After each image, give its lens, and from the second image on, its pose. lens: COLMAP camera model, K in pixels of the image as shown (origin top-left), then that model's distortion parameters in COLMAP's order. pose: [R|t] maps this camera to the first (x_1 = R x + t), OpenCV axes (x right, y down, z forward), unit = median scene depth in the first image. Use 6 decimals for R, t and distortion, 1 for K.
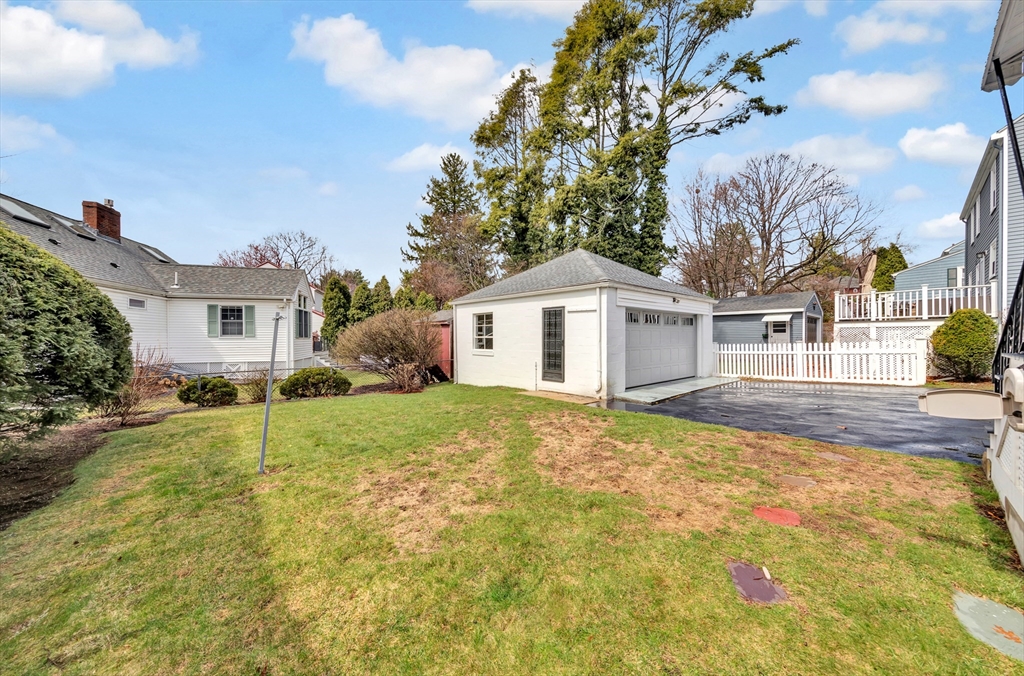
lens RADIAL K [[360.6, 0, 519.7], [0, 360.6, 340.3], [0, 0, 1]] dist [0.001428, 0.000041]
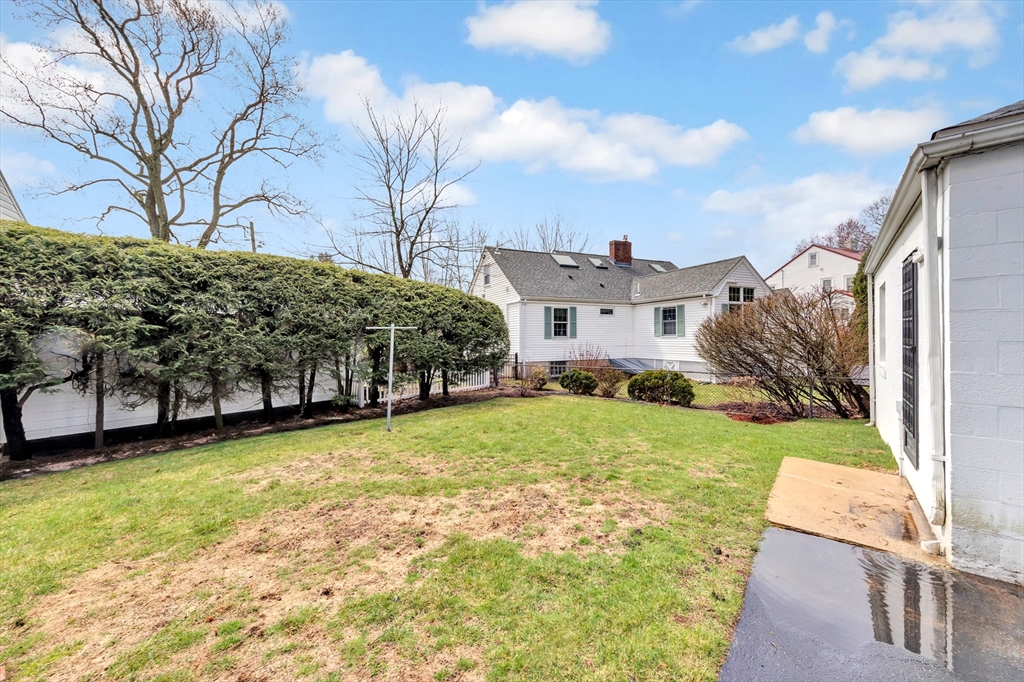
lens RADIAL K [[407.0, 0, 516.7], [0, 407.0, 336.1], [0, 0, 1]] dist [0.001655, 0.000235]
pose [[0.130380, -0.003025, -0.991459, 0.427174], [0.001645, 0.999995, -0.002834, -0.009472], [0.991463, -0.001261, 0.130384, 0.529932]]
